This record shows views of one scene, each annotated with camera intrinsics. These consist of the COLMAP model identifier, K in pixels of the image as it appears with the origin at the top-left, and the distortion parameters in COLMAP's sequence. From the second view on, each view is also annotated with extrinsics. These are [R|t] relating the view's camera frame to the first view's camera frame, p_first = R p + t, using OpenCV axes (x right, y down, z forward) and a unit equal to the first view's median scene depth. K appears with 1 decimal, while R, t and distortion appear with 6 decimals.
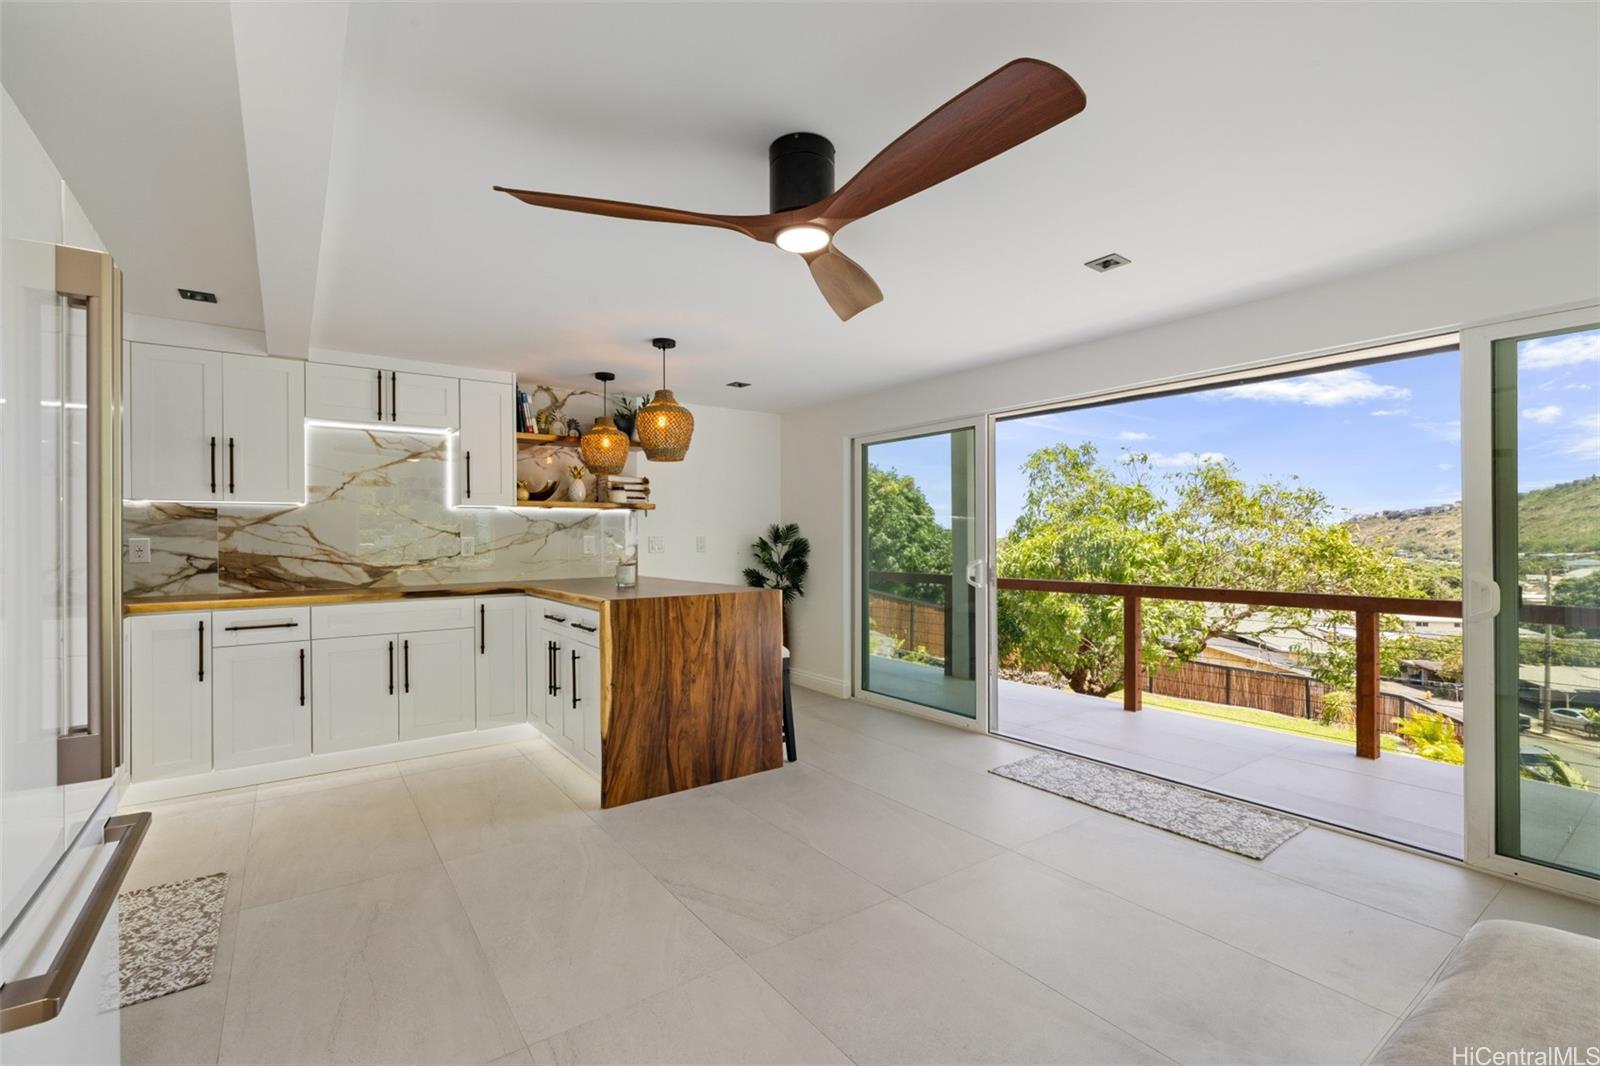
lens RADIAL K [[698.6, 0, 826.9], [0, 698.6, 538.4], [0, 0, 1]] dist [0.001084, 0.000443]
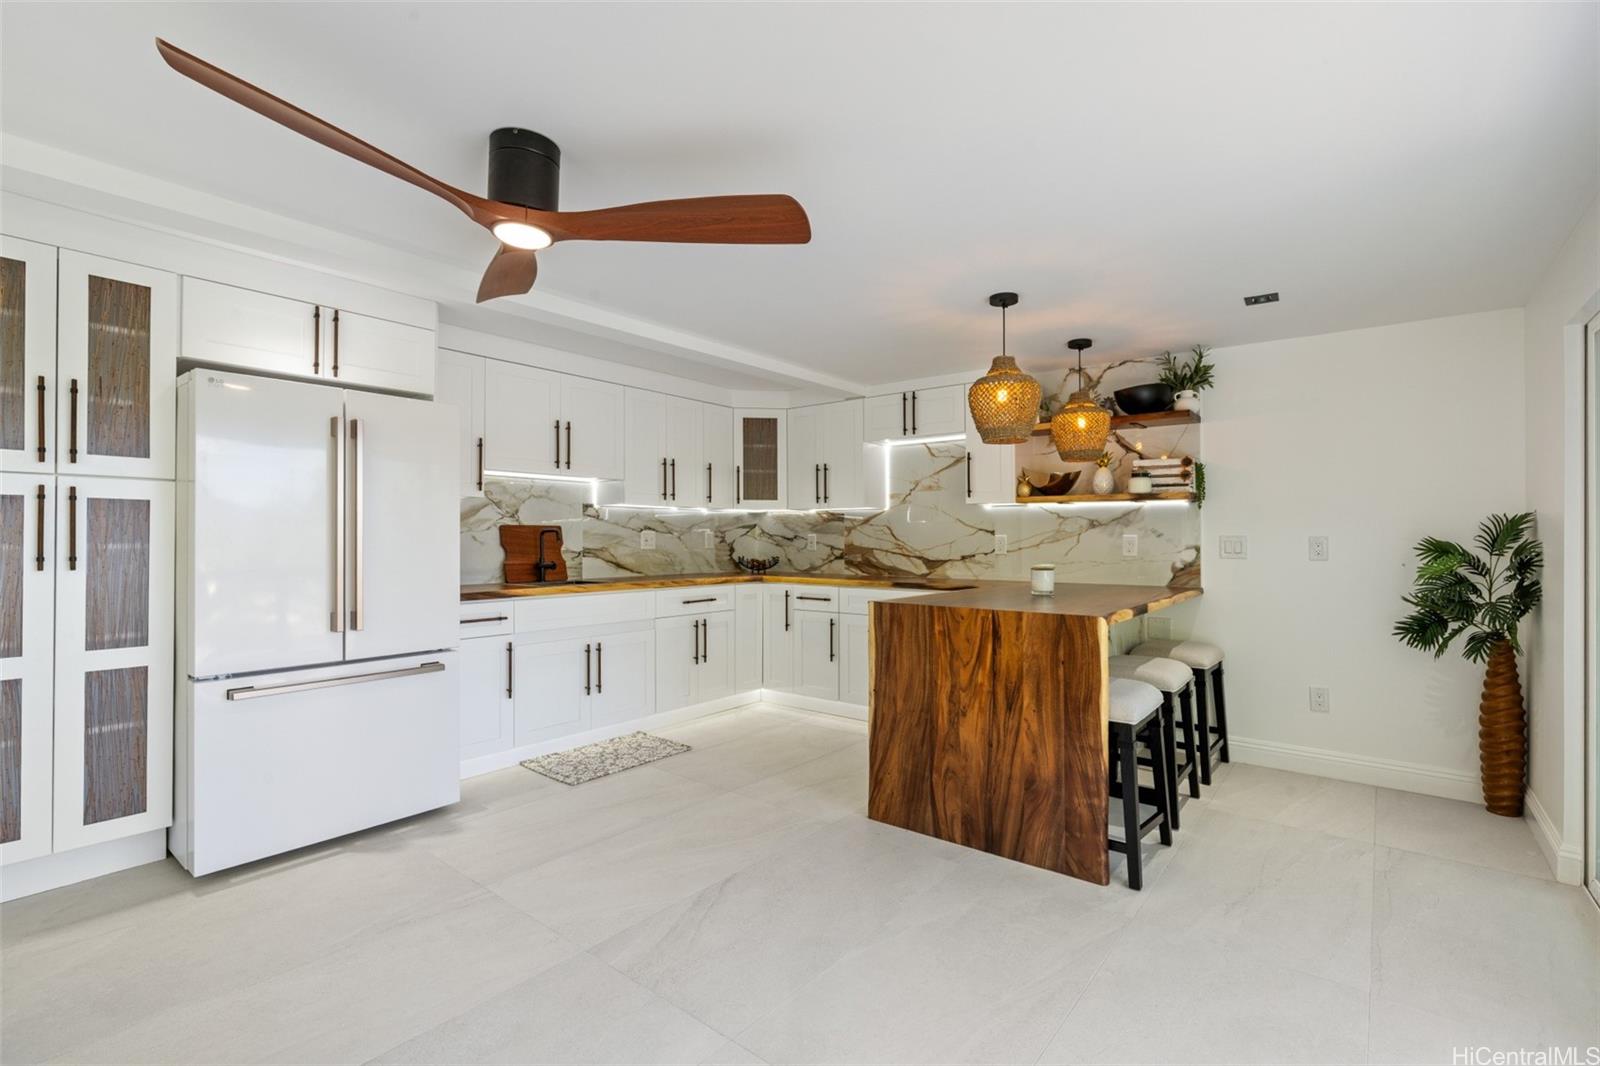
lens RADIAL K [[698.6, 0, 752.9], [0, 698.6, 531.6], [0, 0, 1]] dist [0.001084, 0.000443]
pose [[0.262017, 0.000732, -0.965063, 0.497843], [-0.005855, 0.999983, -0.000832, -0.005120], [0.965046, 0.005868, 0.262016, 0.516810]]
